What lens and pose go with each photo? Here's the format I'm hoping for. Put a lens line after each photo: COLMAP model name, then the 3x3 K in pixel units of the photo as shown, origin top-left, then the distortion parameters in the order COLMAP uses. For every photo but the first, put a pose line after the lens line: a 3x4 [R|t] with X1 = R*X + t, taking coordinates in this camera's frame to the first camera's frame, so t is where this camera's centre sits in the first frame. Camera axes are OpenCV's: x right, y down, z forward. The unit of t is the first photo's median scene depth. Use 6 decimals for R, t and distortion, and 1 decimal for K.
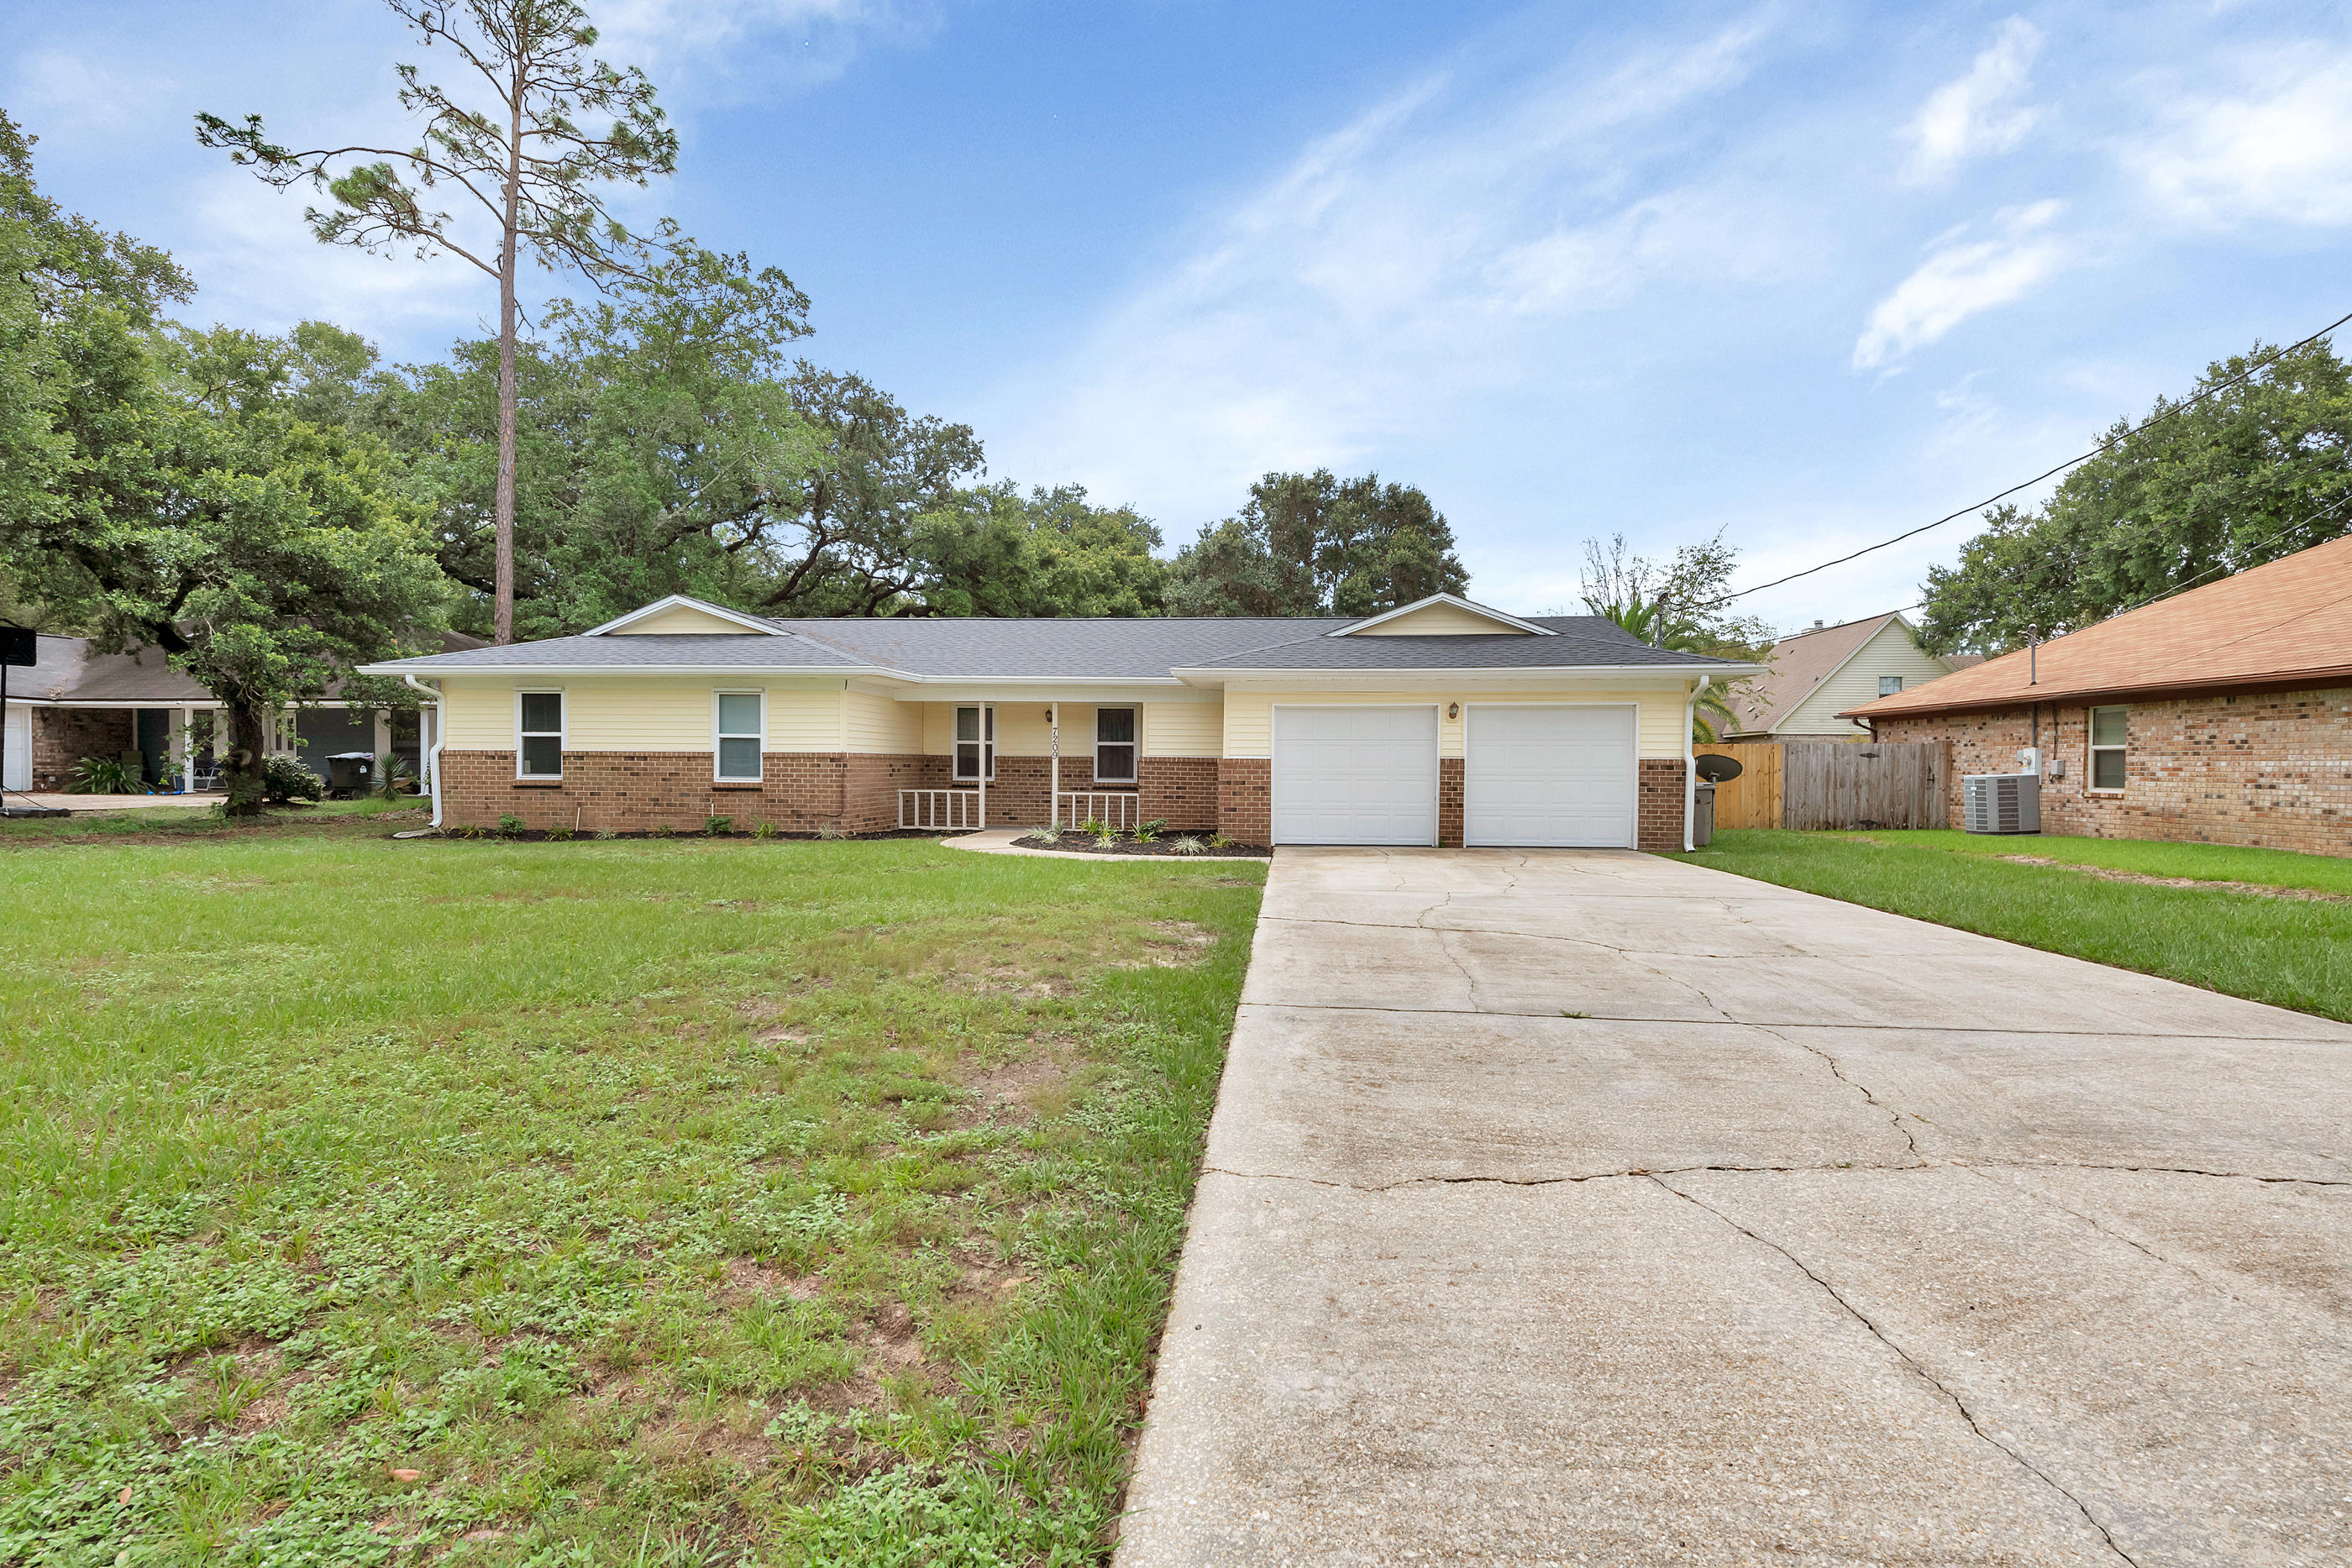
lens RADIAL K [[1090.6, 0, 1169.4], [0, 1090.6, 778.6], [0, 0, 1]] dist [-0.000535, 0.000627]
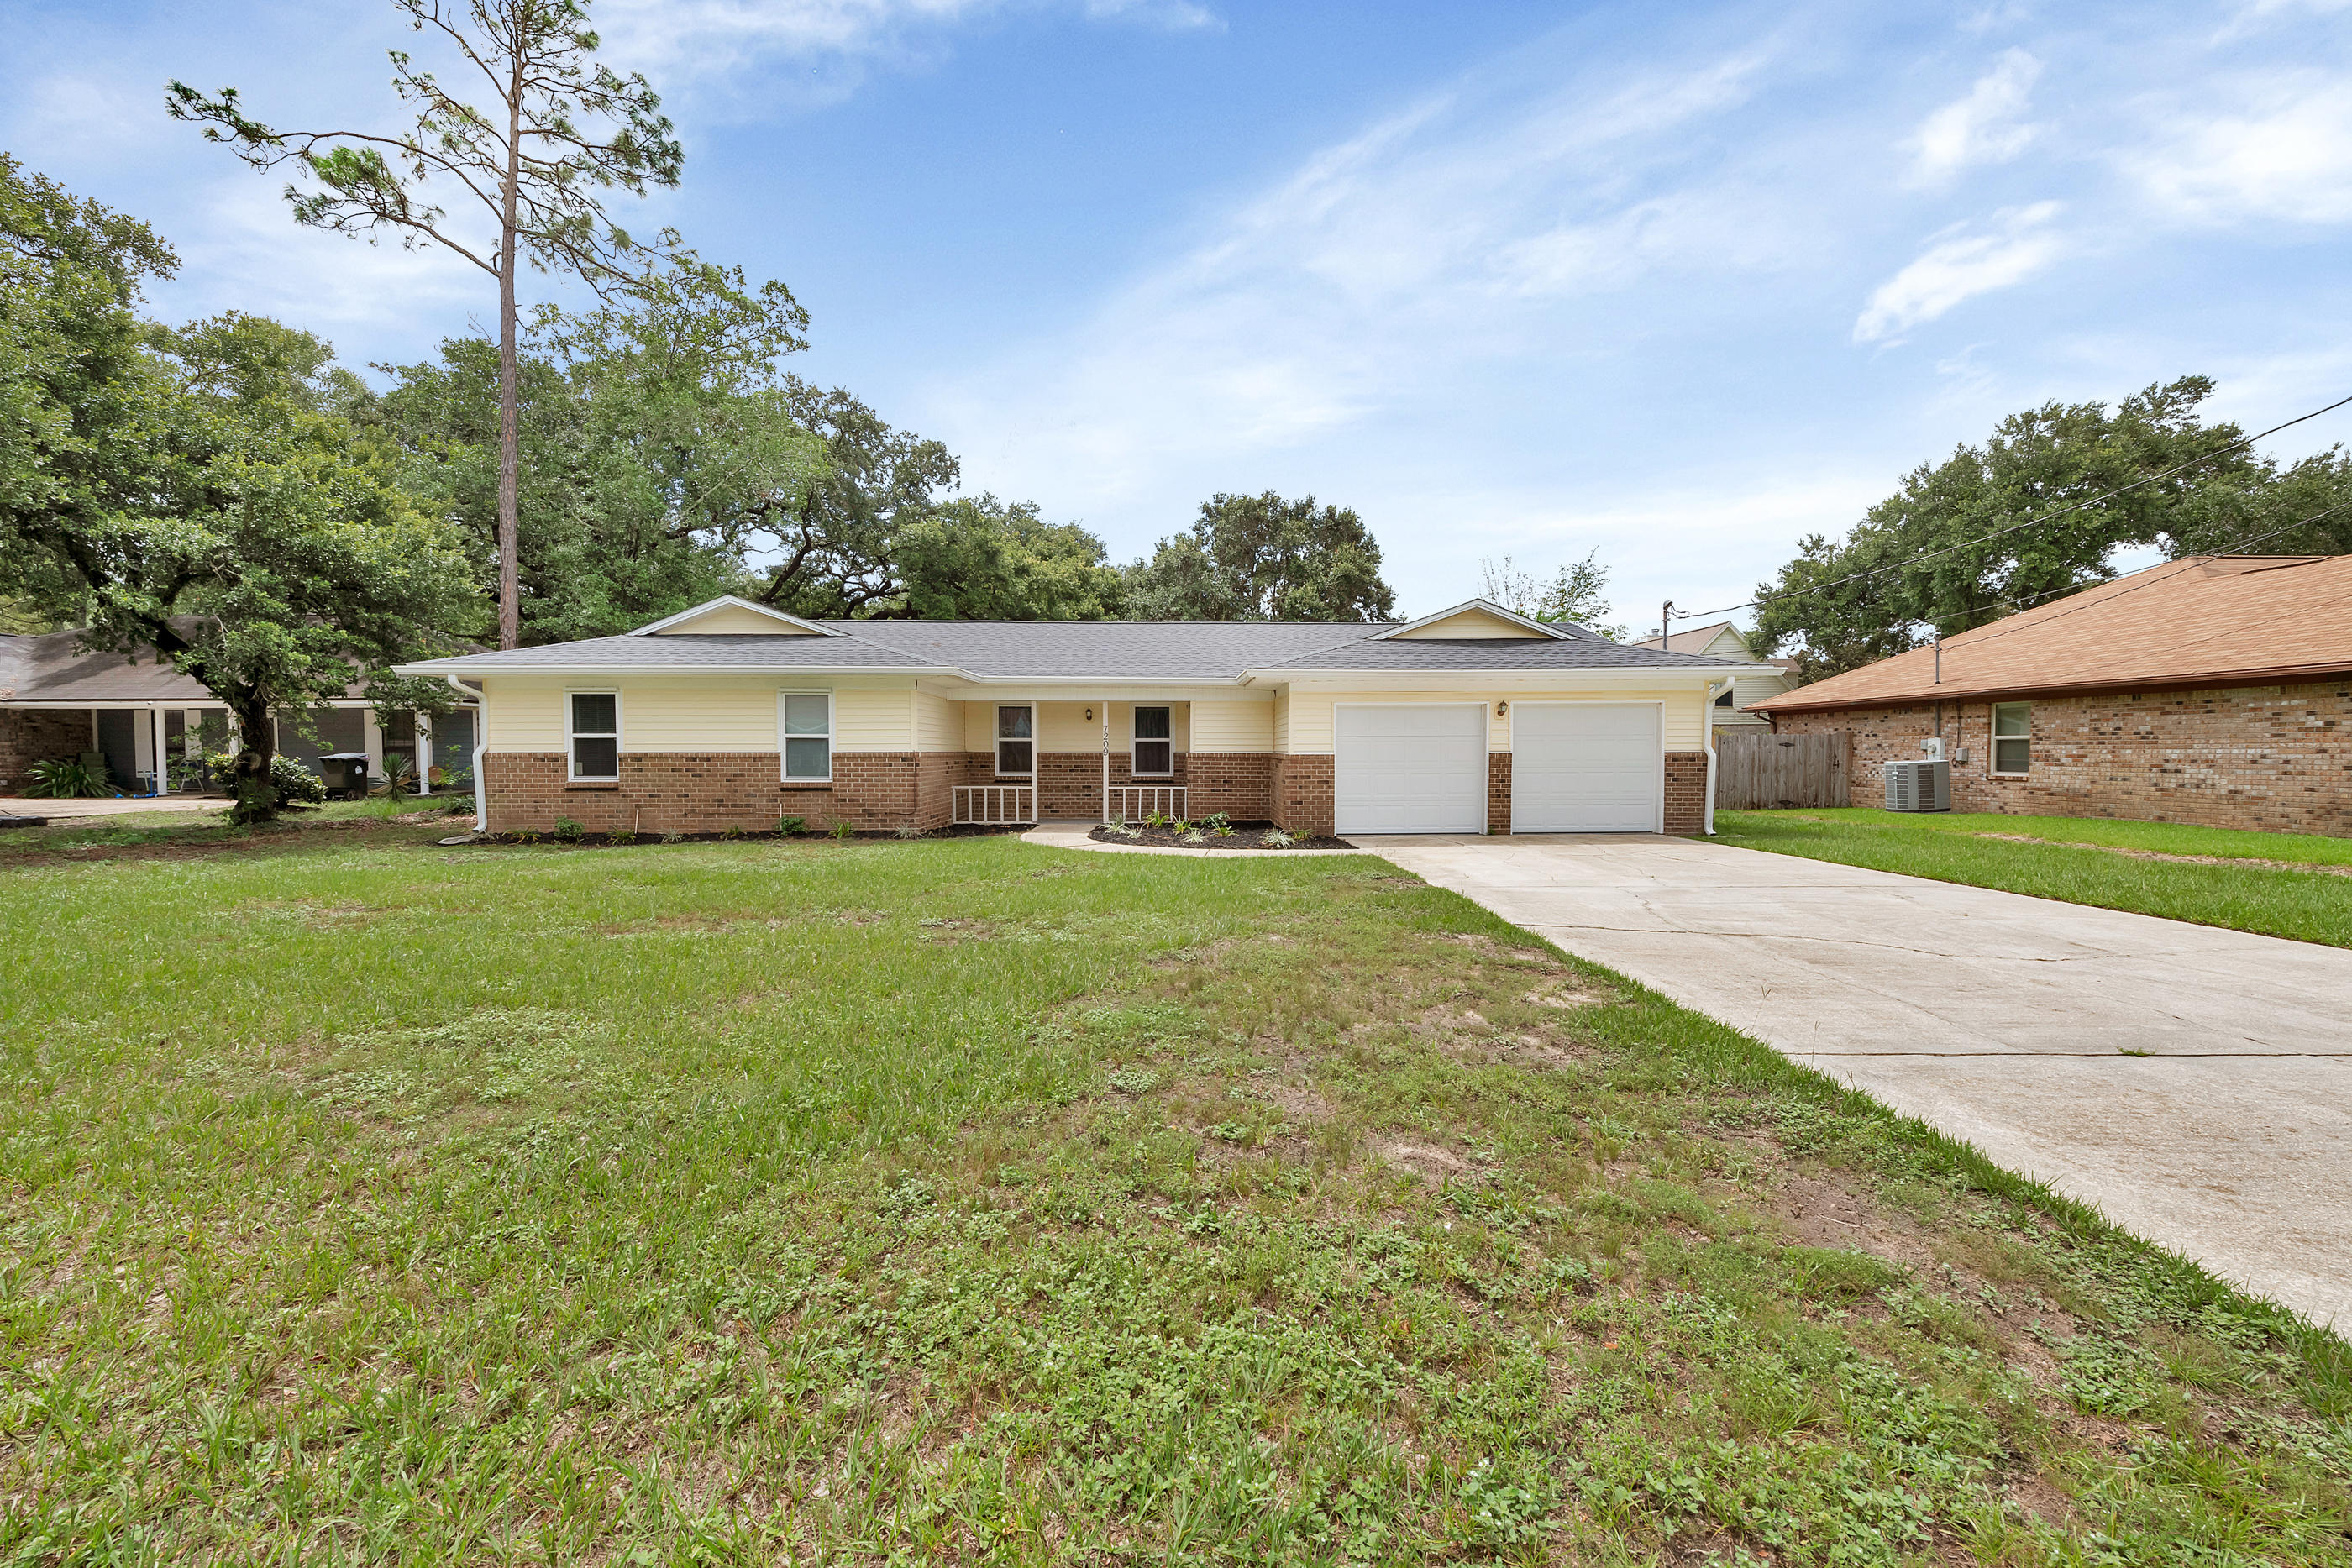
lens RADIAL K [[944.6, 0, 1177.9], [0, 944.6, 783.3], [0, 0, 1]] dist [-0.000522, -0.000662]
pose [[0.993316, -0.012884, 0.114706, -0.123998], [0.010539, 0.999723, 0.021026, -0.008250], [-0.114945, -0.019677, 0.993177, 0.075247]]
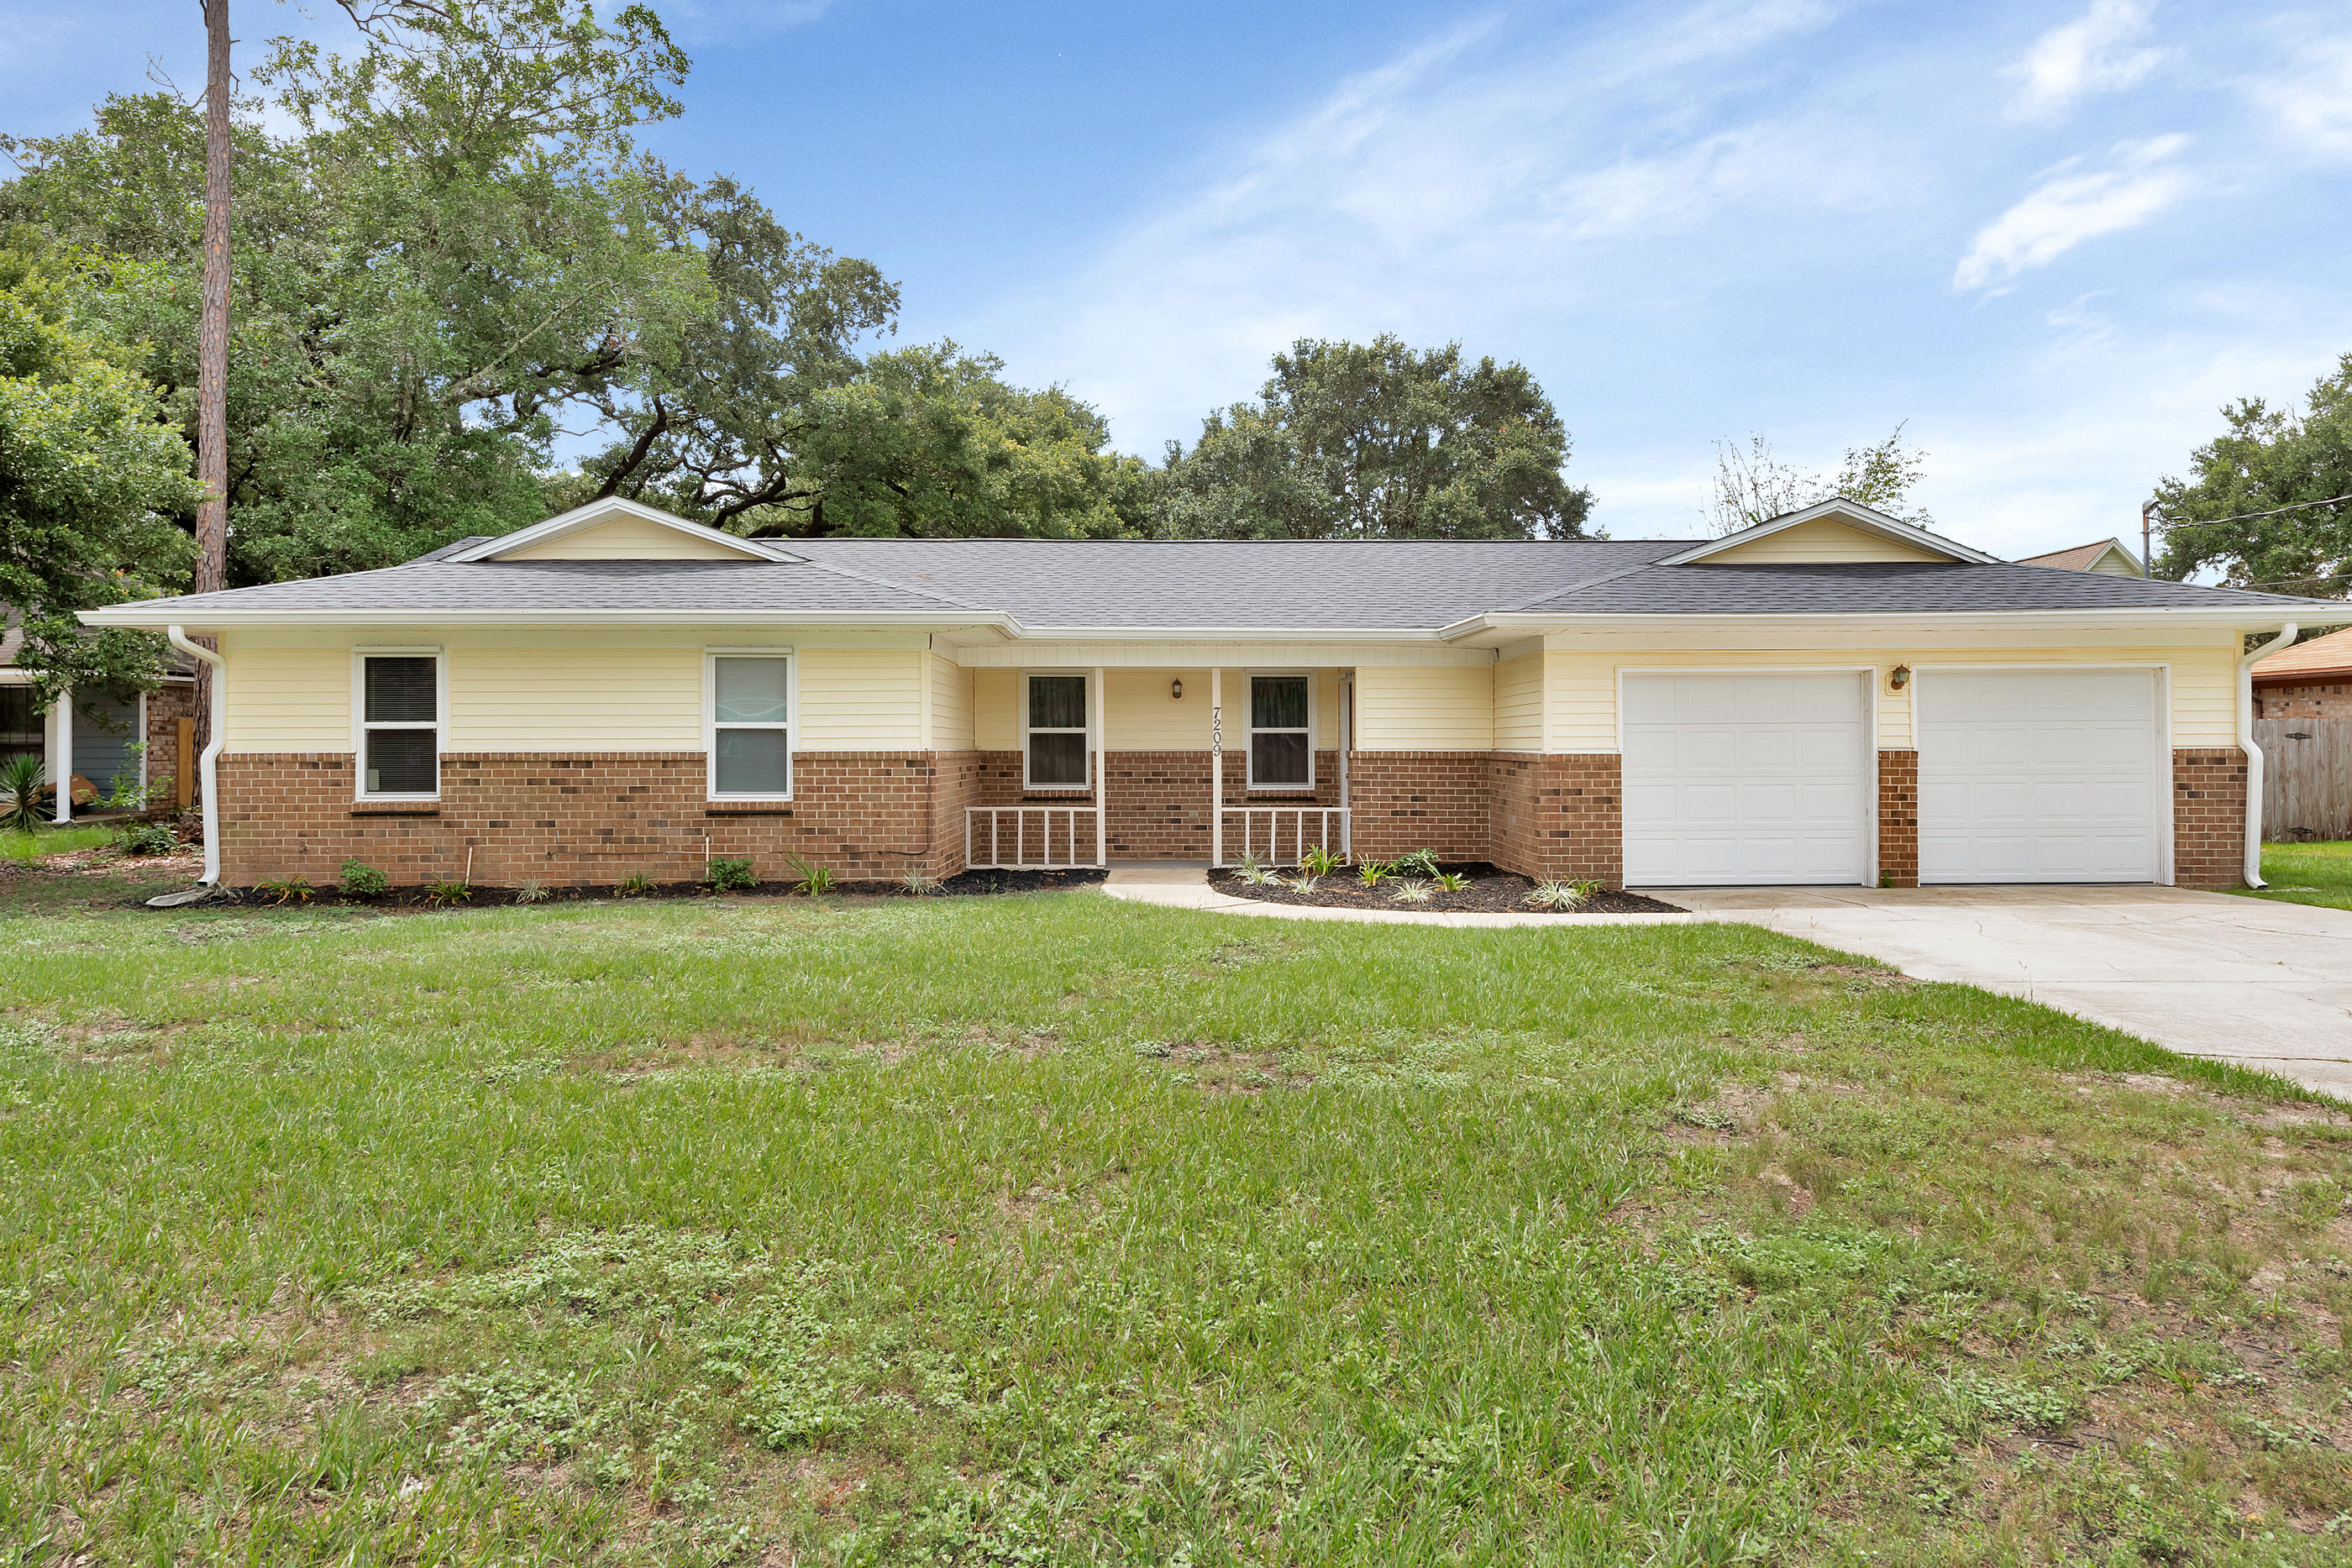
lens RADIAL K [[1492.7, 0, 1164.4], [0, 1492.7, 725.4], [0, 0, 1]] dist [0.009236, 0.005837]
pose [[0.993903, -0.009280, 0.109865, -0.205018], [0.012405, 0.999537, -0.027800, -0.010447], [-0.109556, 0.028993, 0.993558, 0.112839]]
